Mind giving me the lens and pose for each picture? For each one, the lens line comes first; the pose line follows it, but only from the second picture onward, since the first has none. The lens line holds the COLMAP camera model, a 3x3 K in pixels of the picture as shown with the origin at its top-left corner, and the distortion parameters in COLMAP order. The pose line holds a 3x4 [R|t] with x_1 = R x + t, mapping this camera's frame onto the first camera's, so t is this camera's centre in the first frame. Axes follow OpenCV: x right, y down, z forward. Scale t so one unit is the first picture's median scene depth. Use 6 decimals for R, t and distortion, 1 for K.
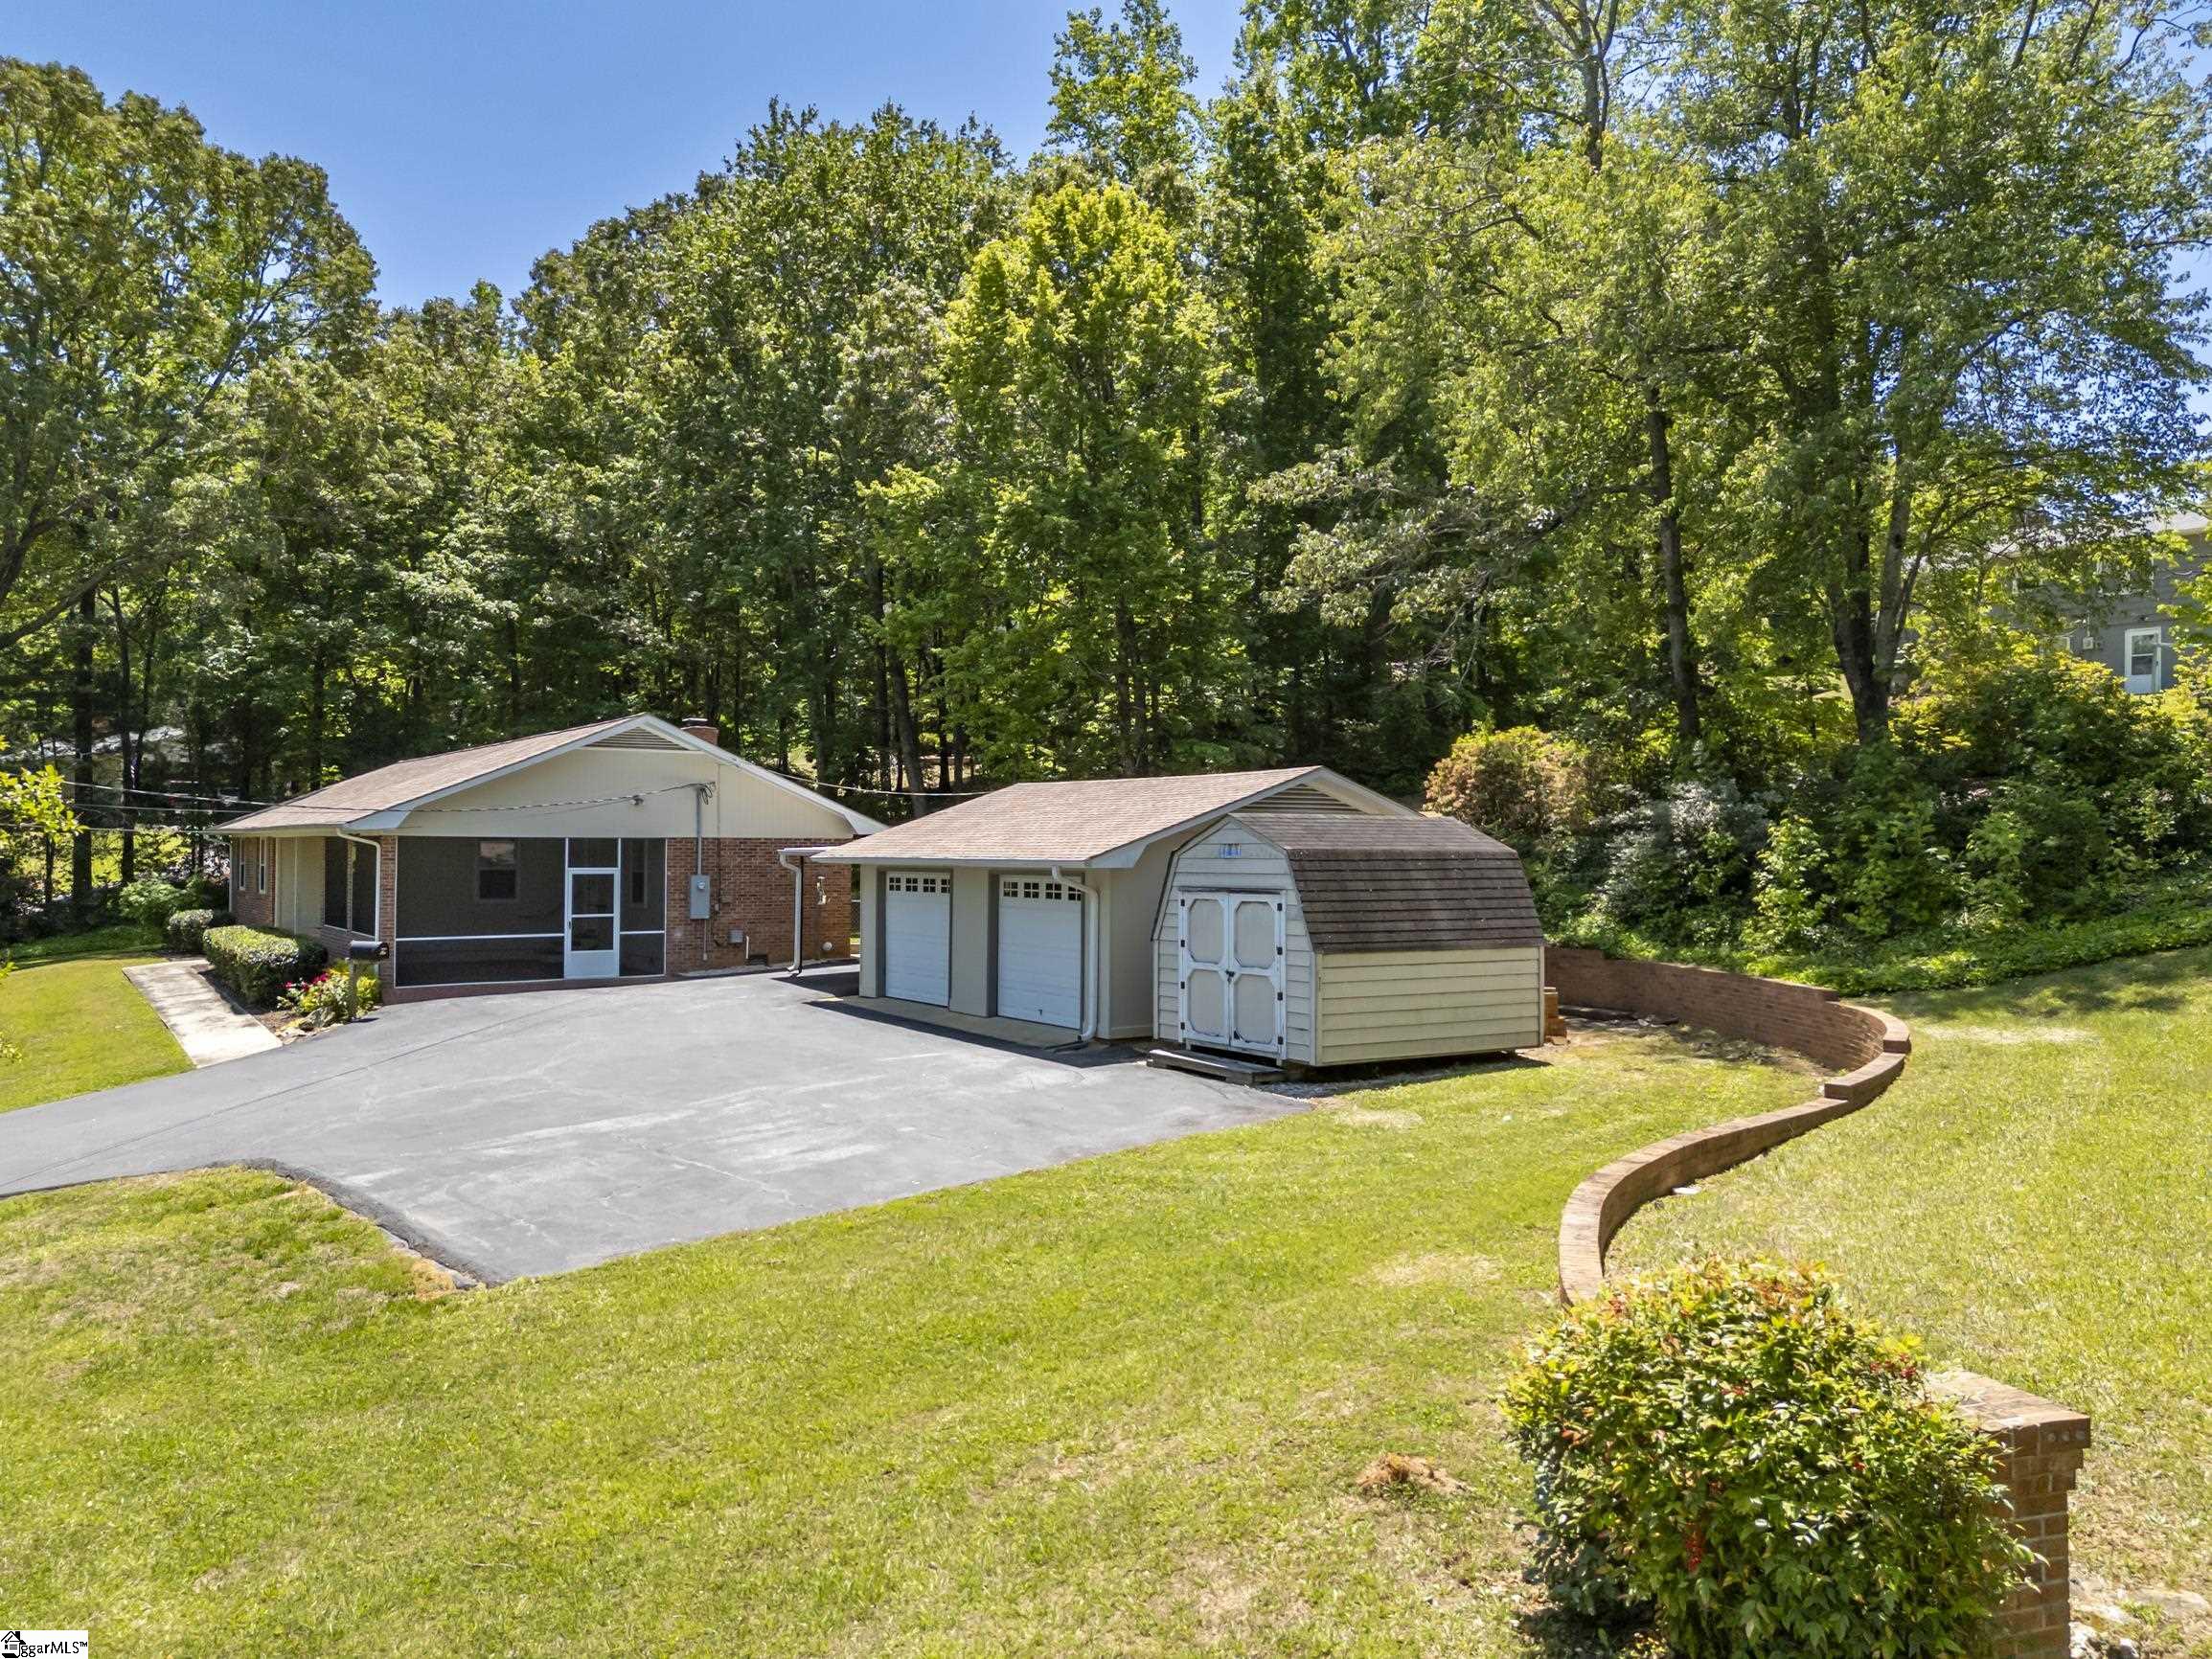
lens RADIAL K [[1627.1, 0, 1106.0], [0, 1627.1, 829.5], [0, 0, 1]] dist [0.092841, -0.064544]
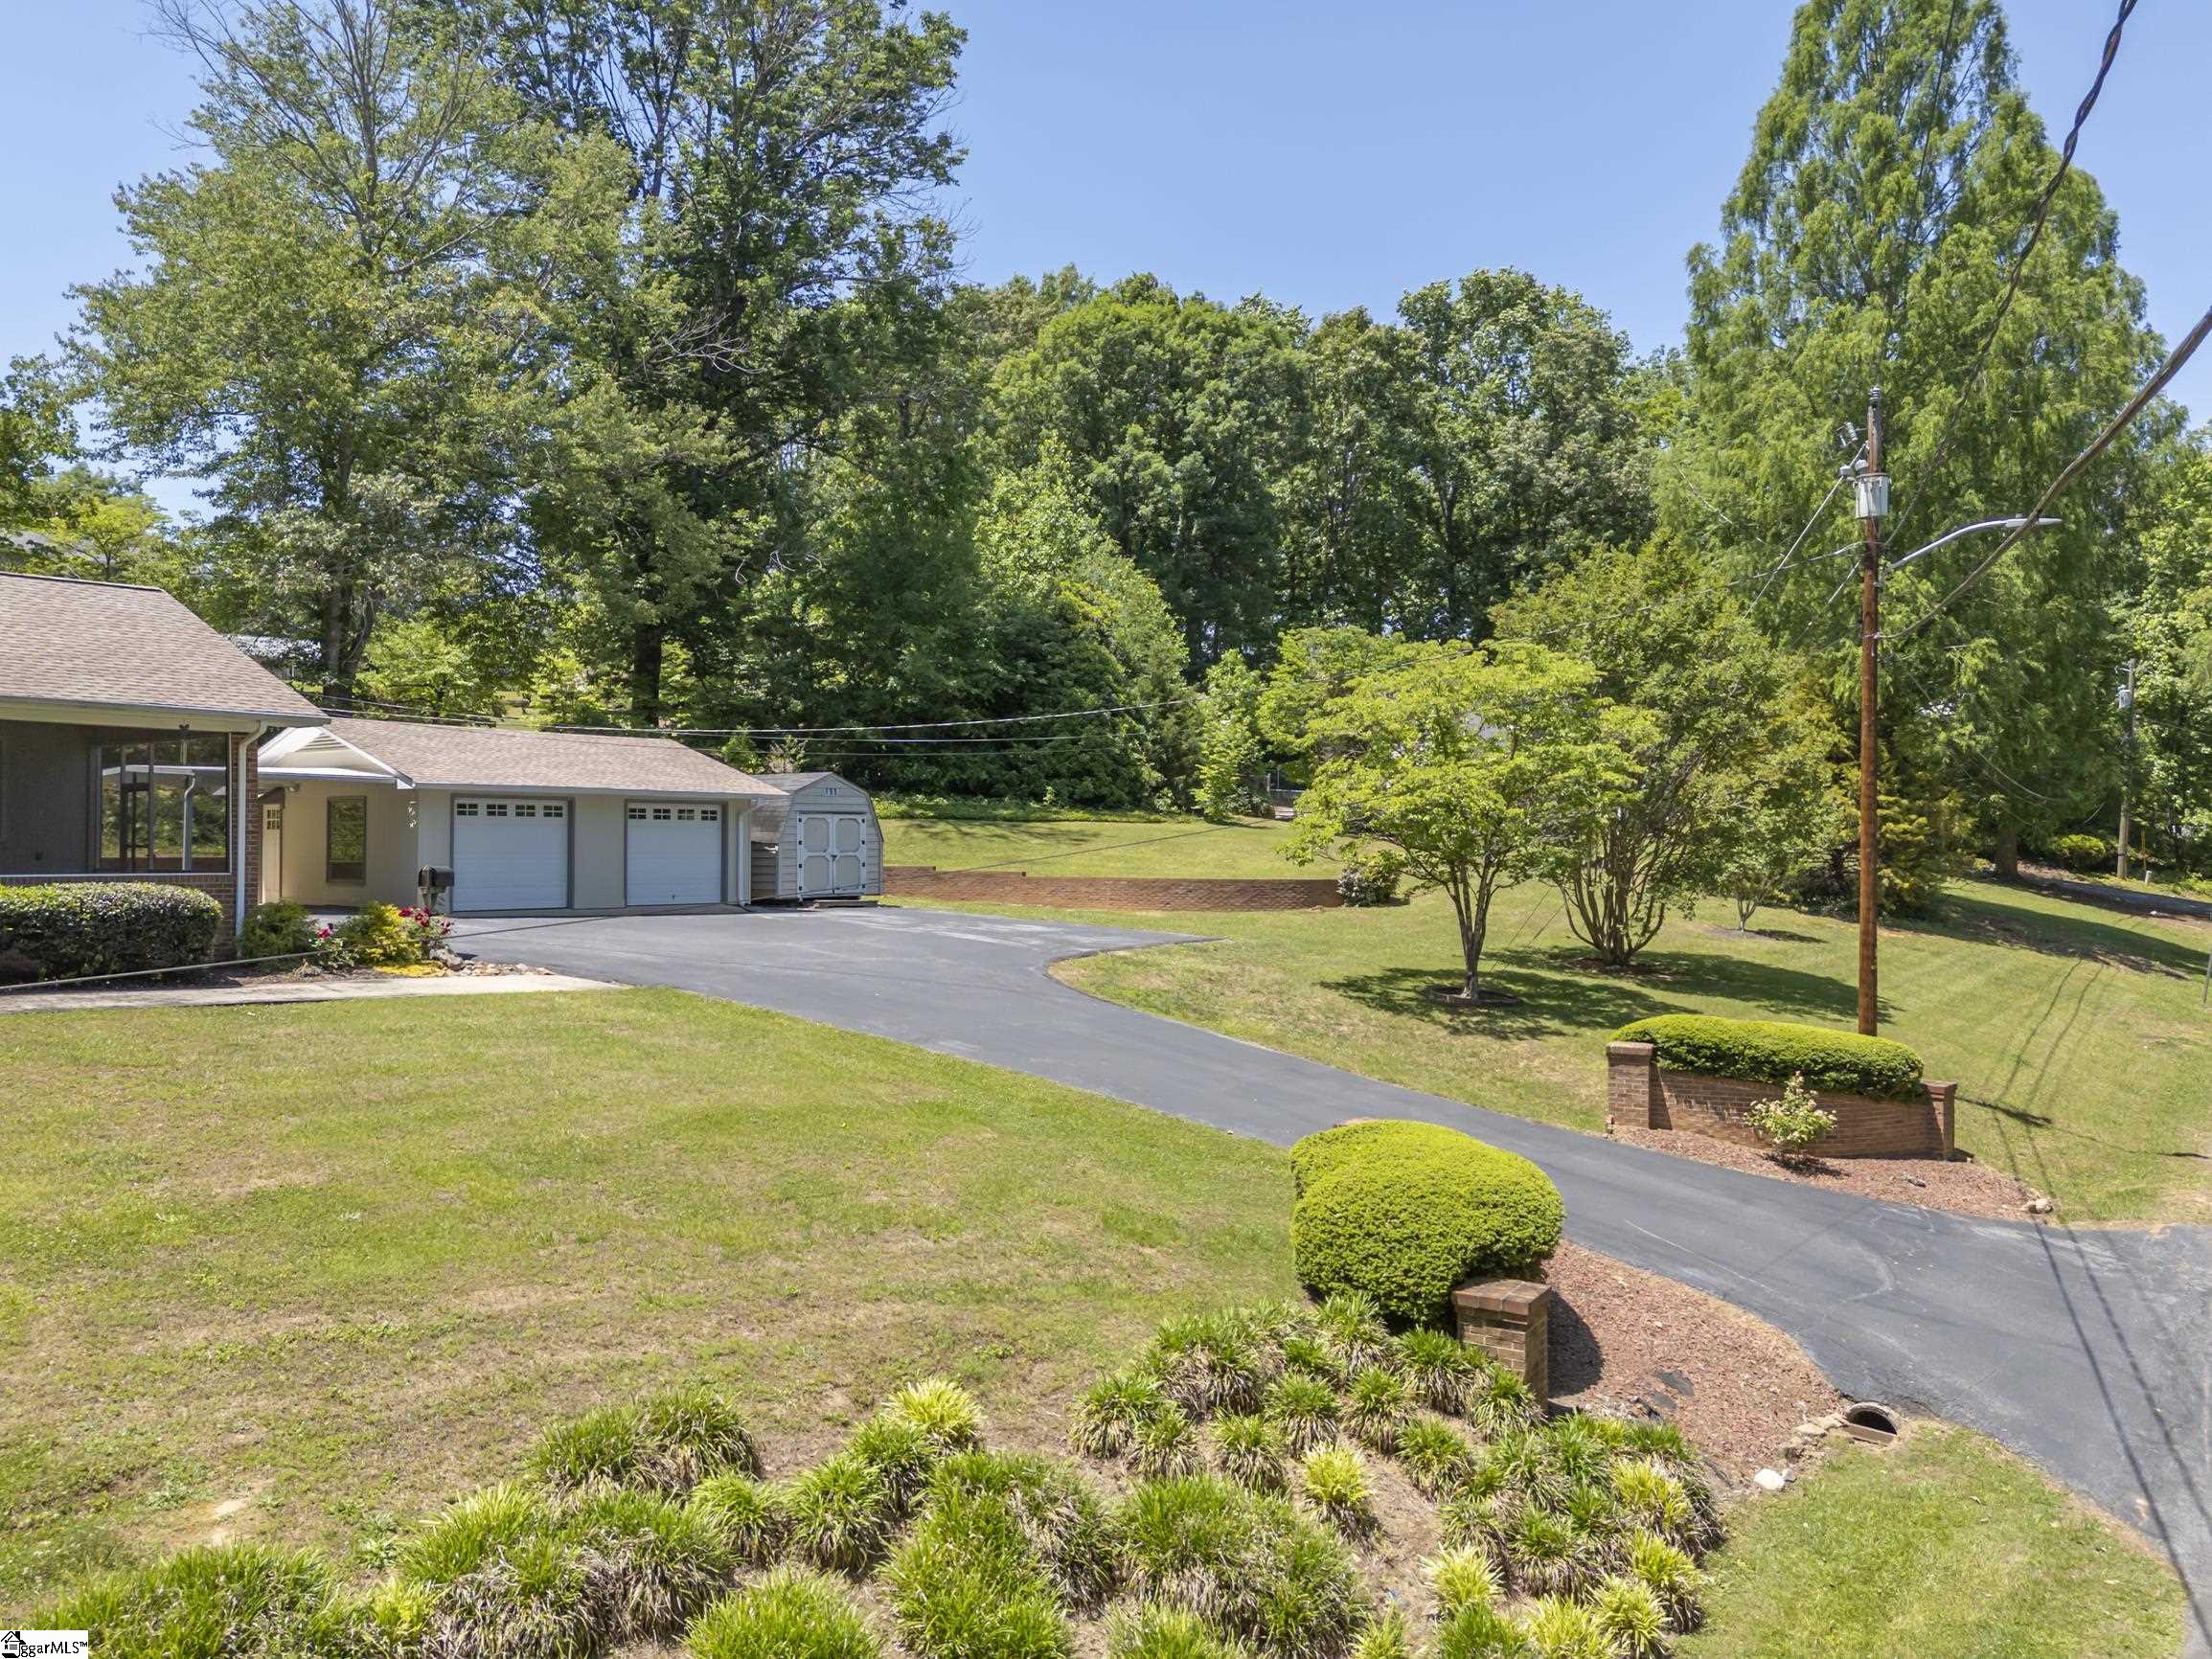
lens RADIAL K [[1627.1, 0, 1106.0], [0, 1627.1, 829.5], [0, 0, 1]] dist [0.092841, -0.064544]
pose [[-0.257680, 0.005303, 0.966216, -0.854030], [-0.013907, 0.999861, -0.009197, 0.032601], [-0.966130, -0.015807, -0.257570, 0.550071]]
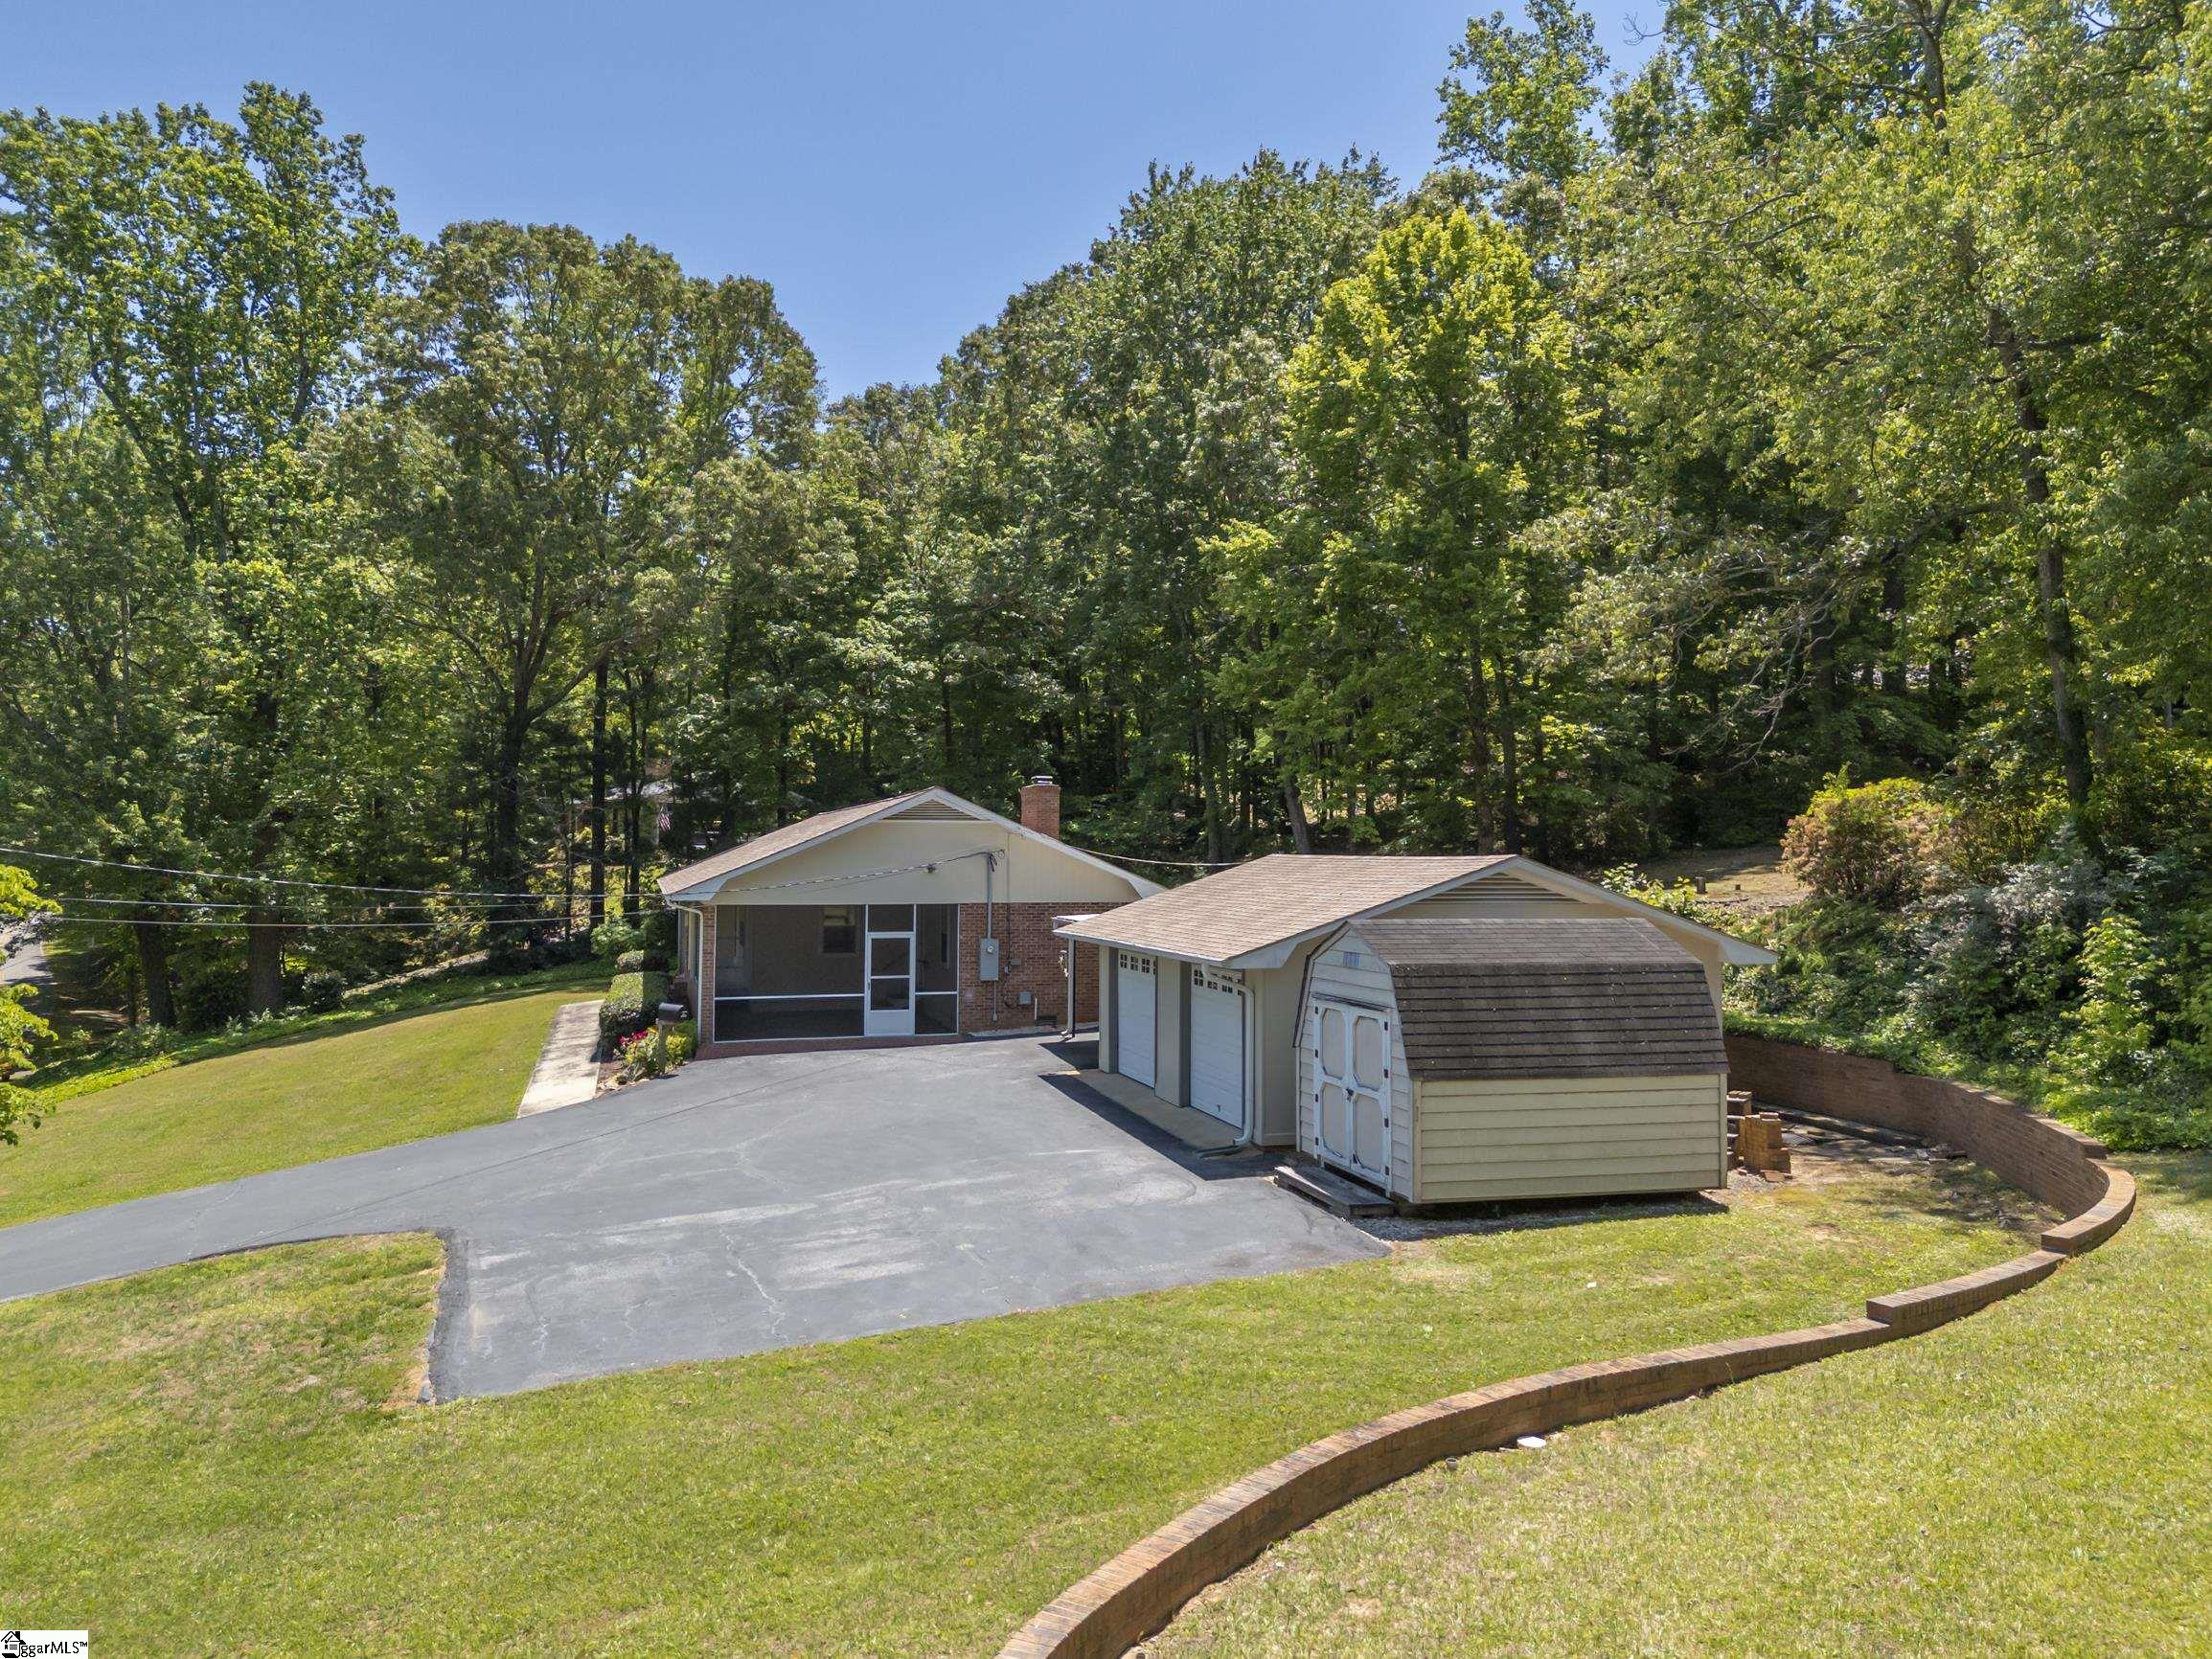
lens RADIAL K [[1627.1, 0, 1106.0], [0, 1627.1, 829.5], [0, 0, 1]] dist [0.092841, -0.064544]
pose [[0.949035, -0.005209, -0.315129, 0.112272], [0.003566, 0.999977, -0.005792, -0.026937], [0.315152, 0.004373, 0.949031, 0.027666]]
